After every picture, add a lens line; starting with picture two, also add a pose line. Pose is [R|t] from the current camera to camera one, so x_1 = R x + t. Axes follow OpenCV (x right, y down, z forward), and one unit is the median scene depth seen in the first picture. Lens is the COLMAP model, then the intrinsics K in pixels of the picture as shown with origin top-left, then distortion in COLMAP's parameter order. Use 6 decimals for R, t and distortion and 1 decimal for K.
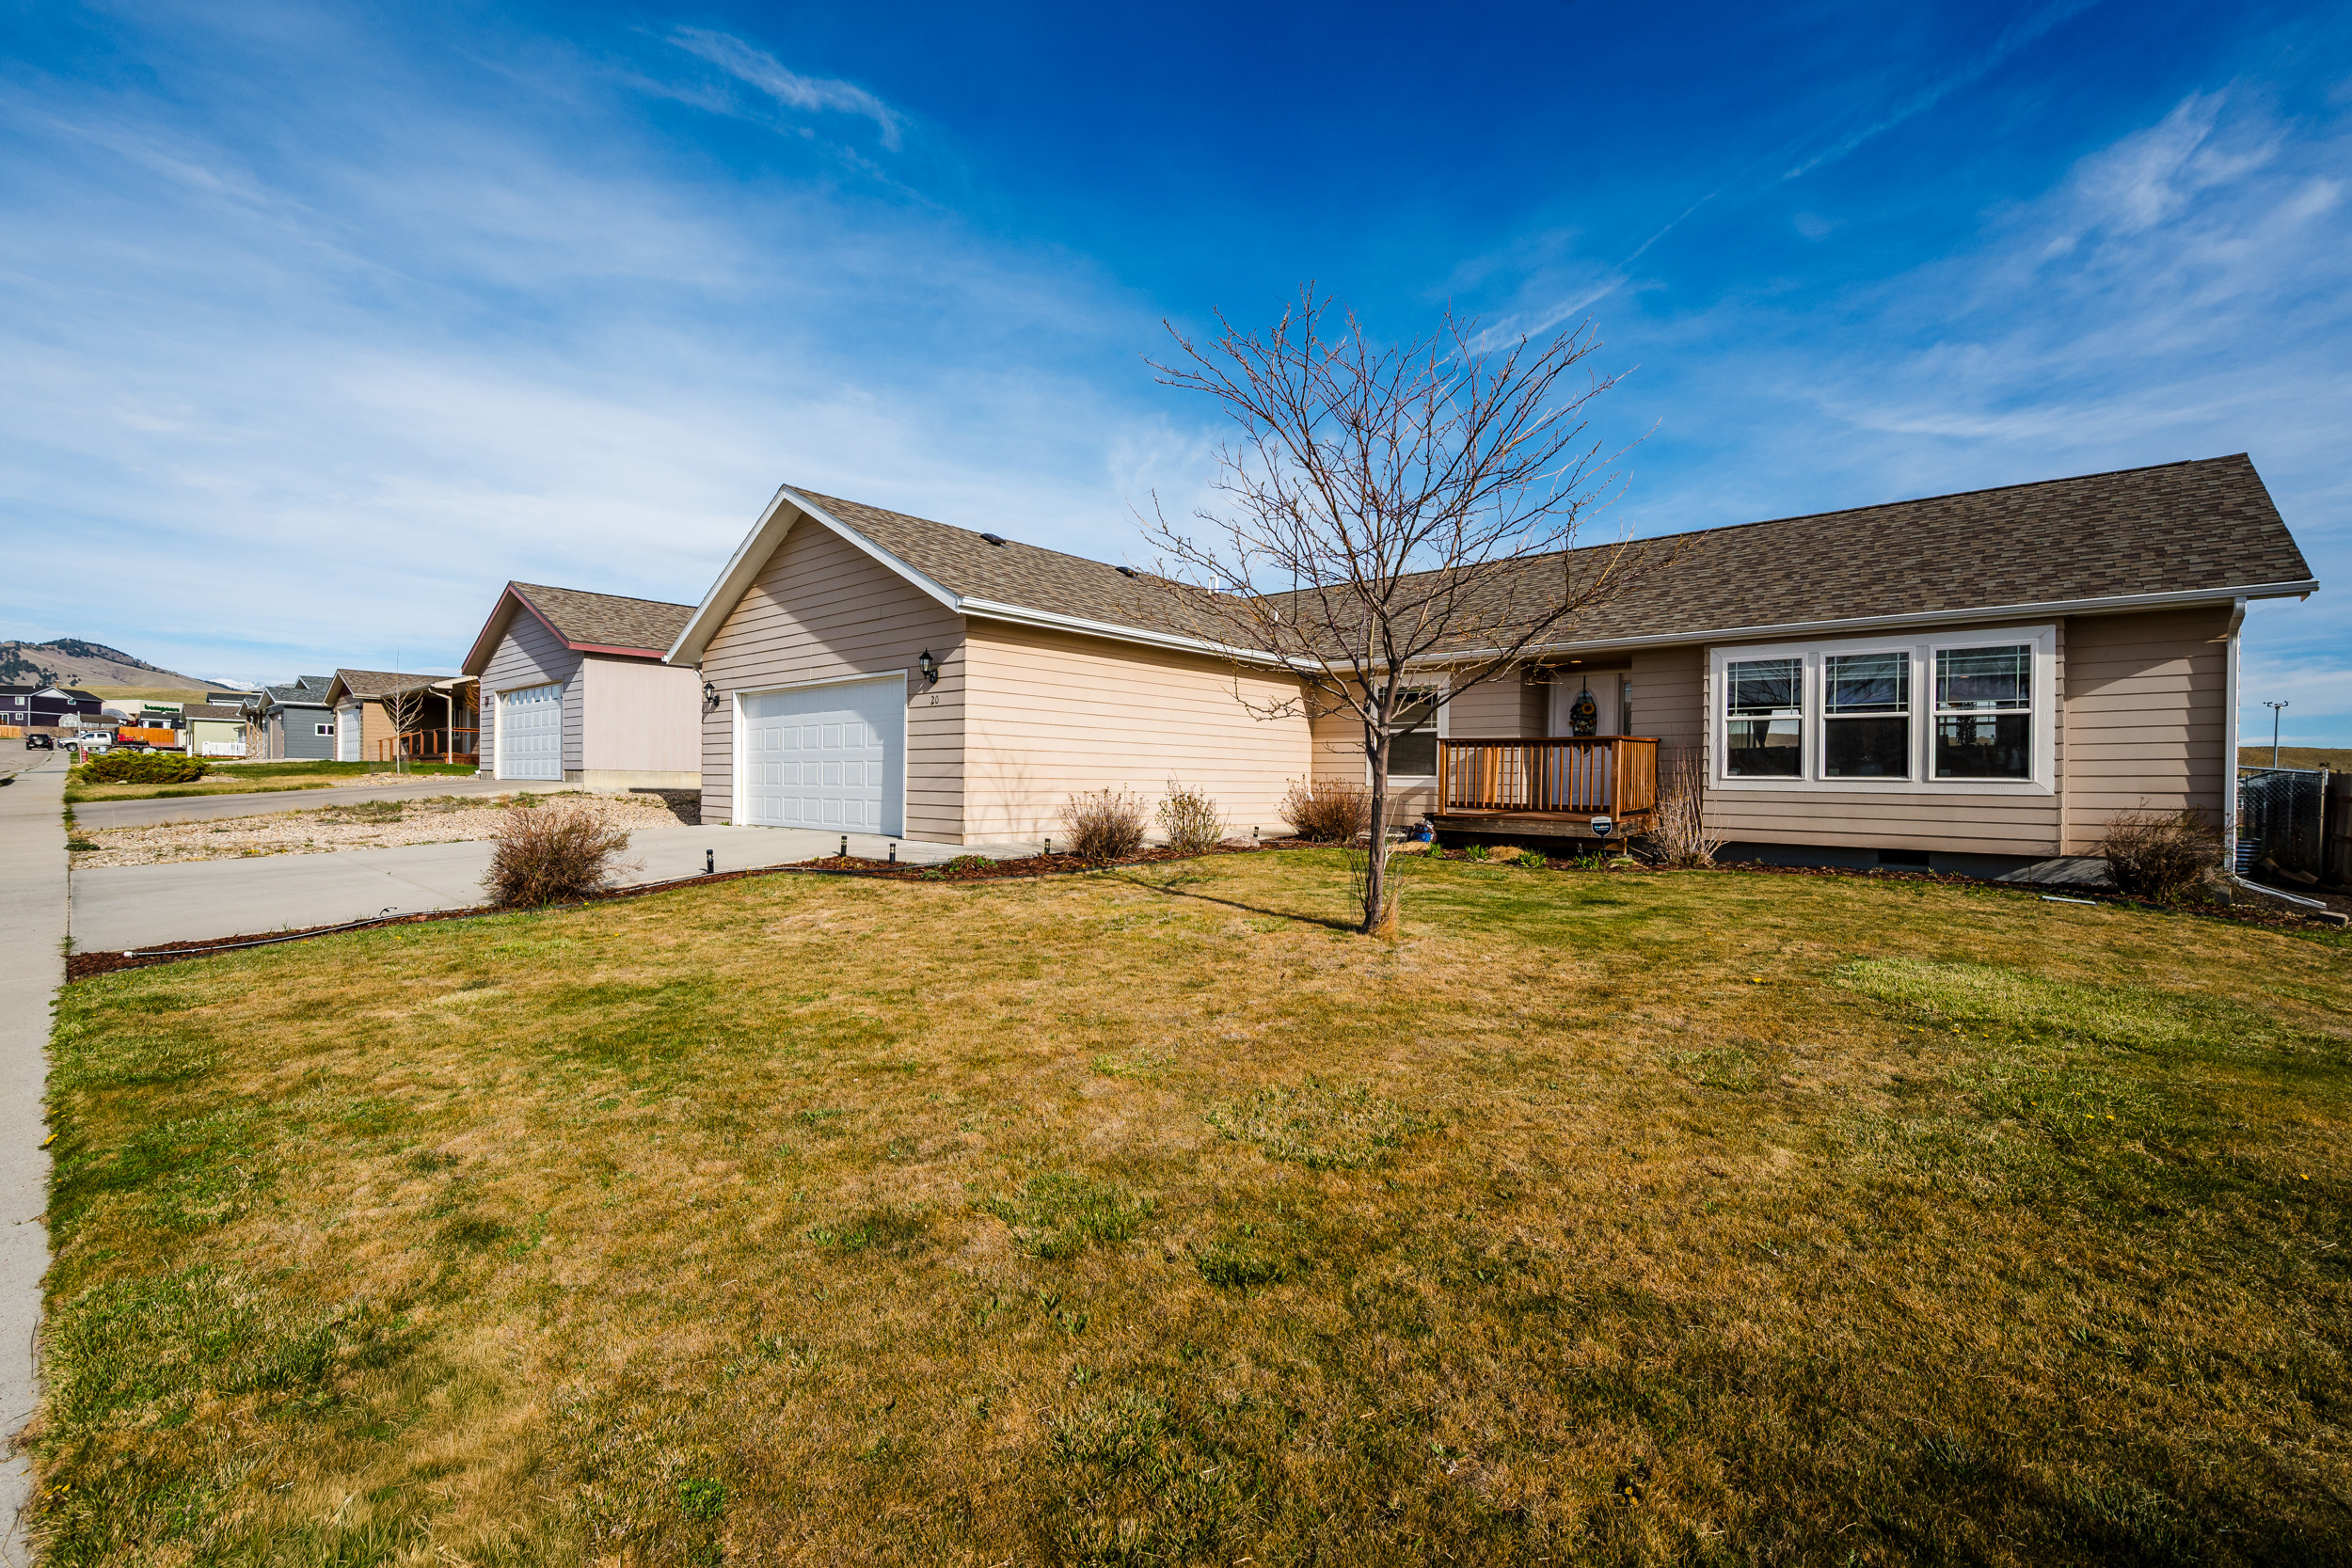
lens RADIAL K [[1025.9, 0, 1162.3], [0, 1025.9, 789.1], [0, 0, 1]] dist [-0.002687, -0.000018]
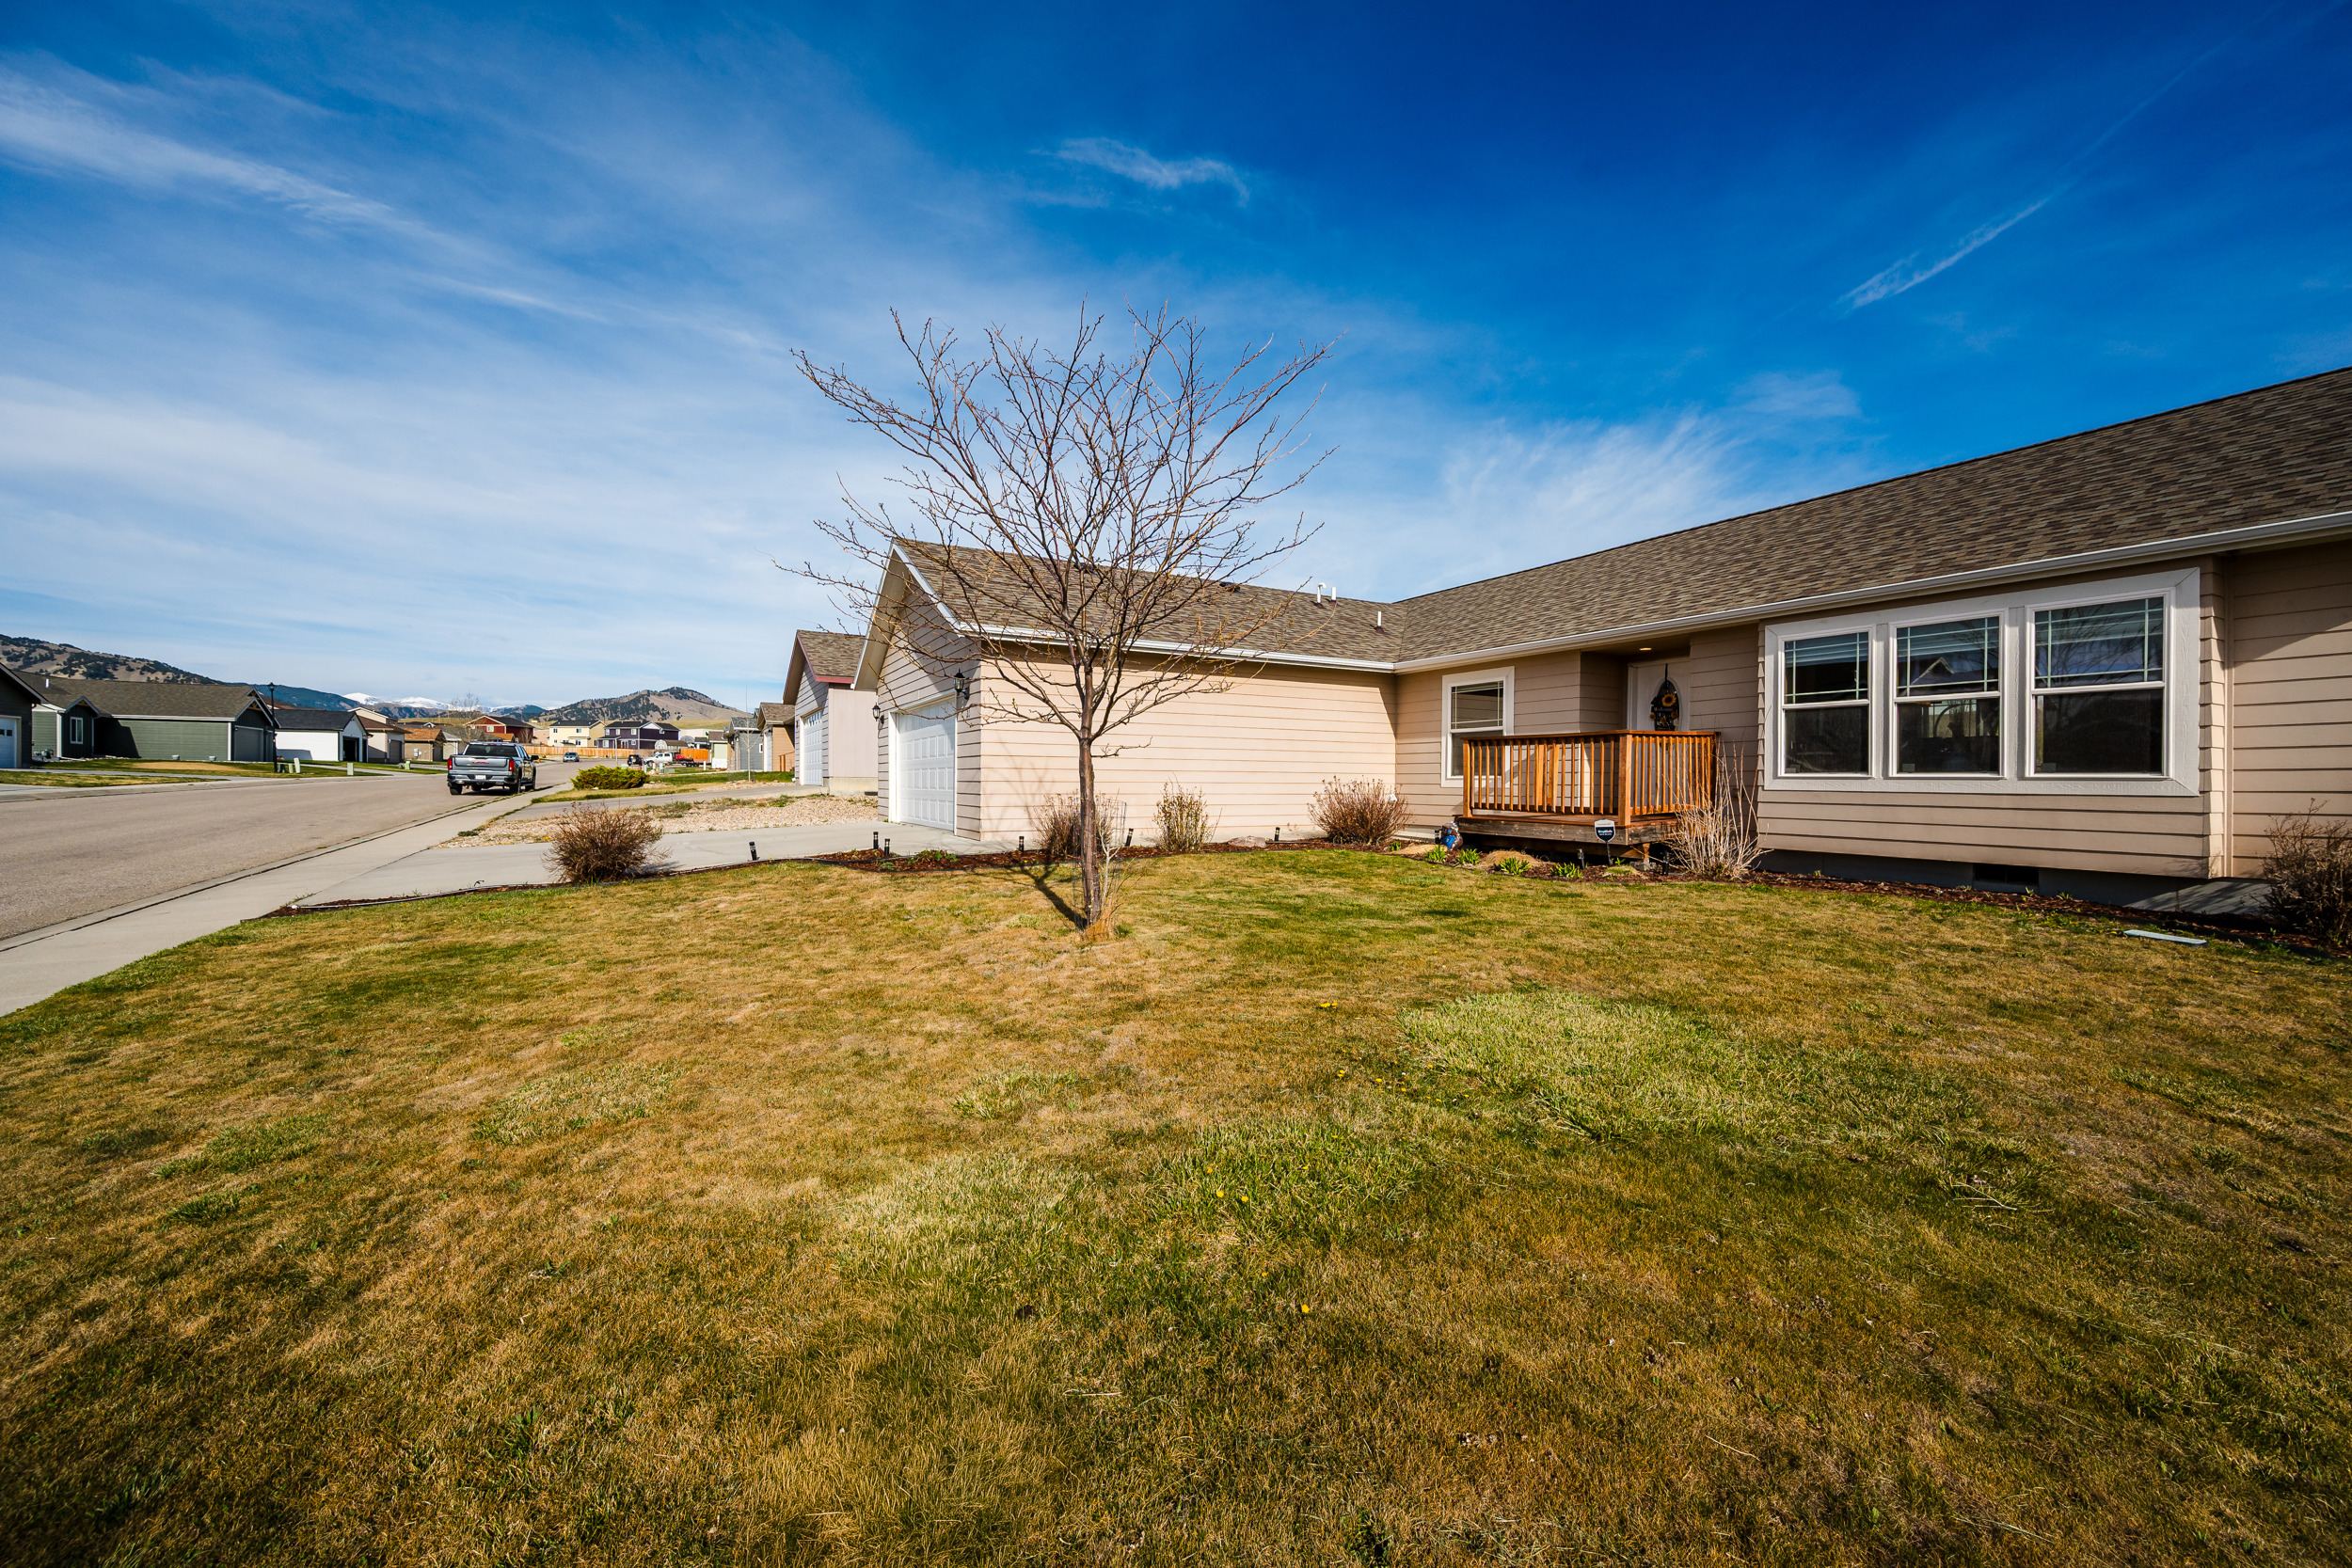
lens RADIAL K [[936.4, 0, 1163.7], [0, 936.4, 825.1], [0, 0, 1]] dist [0.000272, -0.000003]
pose [[0.941943, 0.008770, -0.335657, 0.389387], [0.003619, 0.999336, 0.036266, -0.000205], [0.335752, -0.035376, 0.941286, 0.101091]]
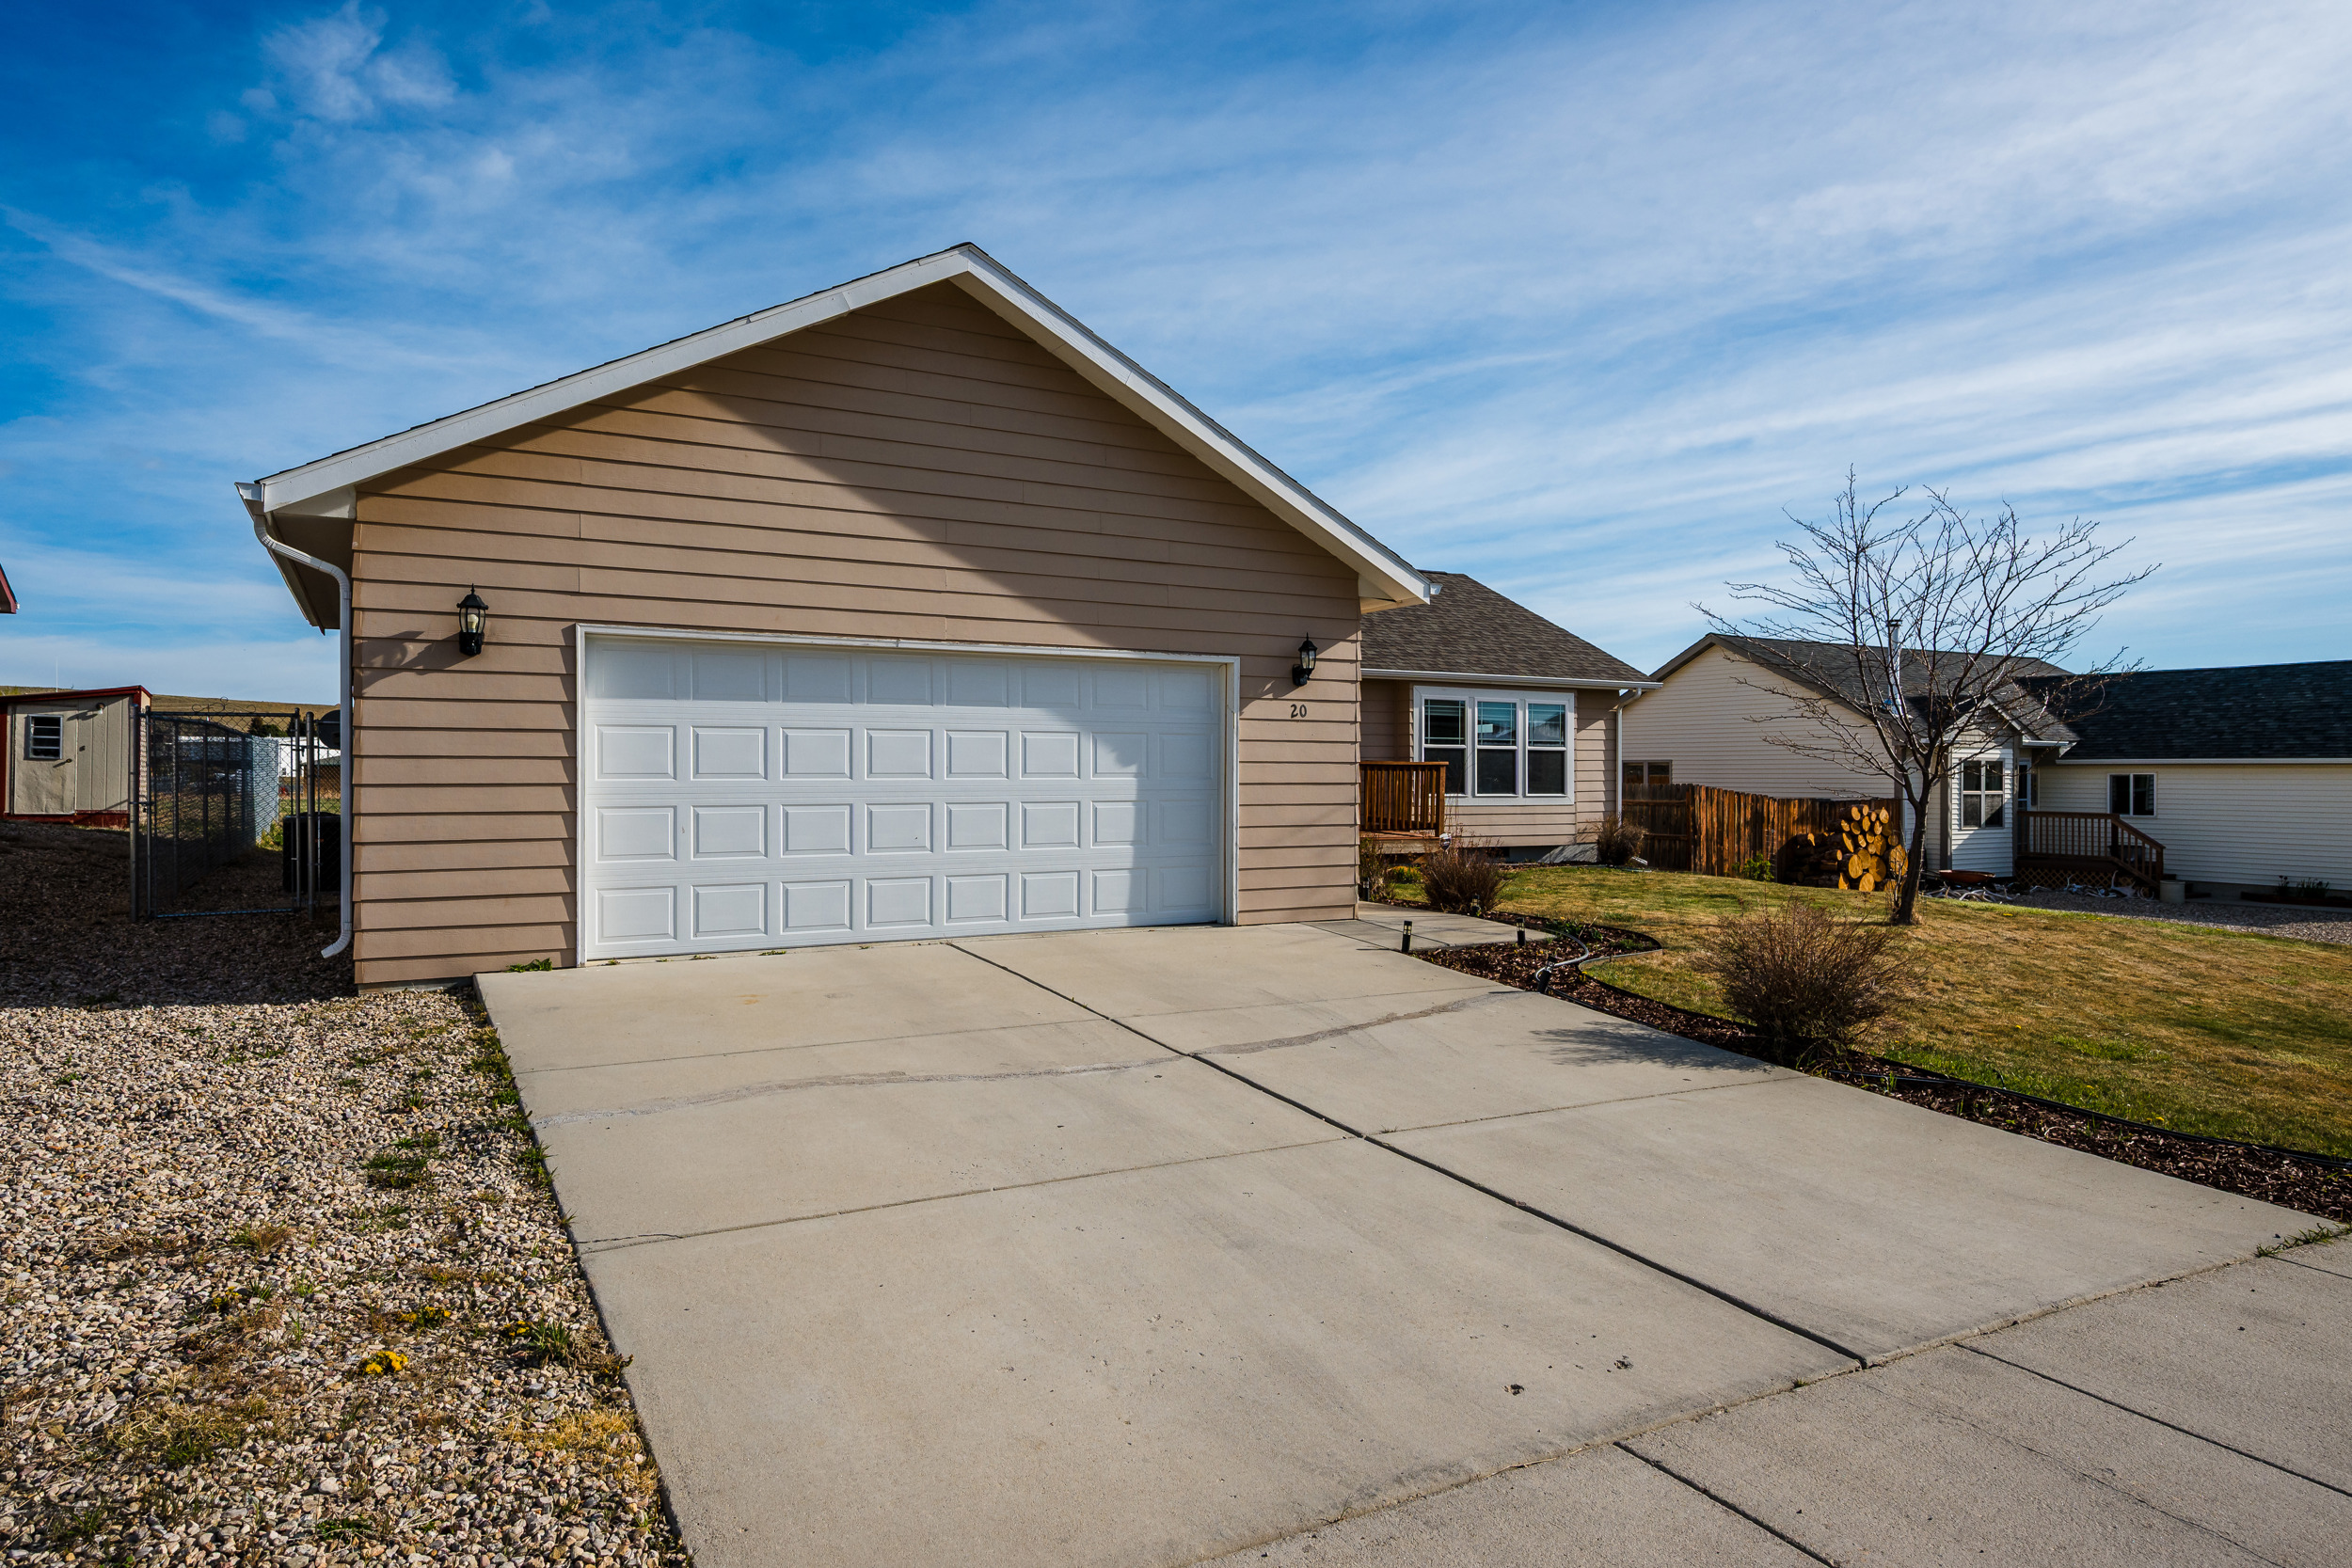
lens RADIAL K [[1386.8, 0, 1176.0], [0, 1386.8, 784.0], [0, 0, 1]] dist [0.000846, -0.000256]
pose [[0.307584, -0.018374, 0.951343, -1.294448], [0.007677, 0.999829, 0.016828, -0.064572], [-0.951490, 0.002128, 0.307673, 0.932753]]
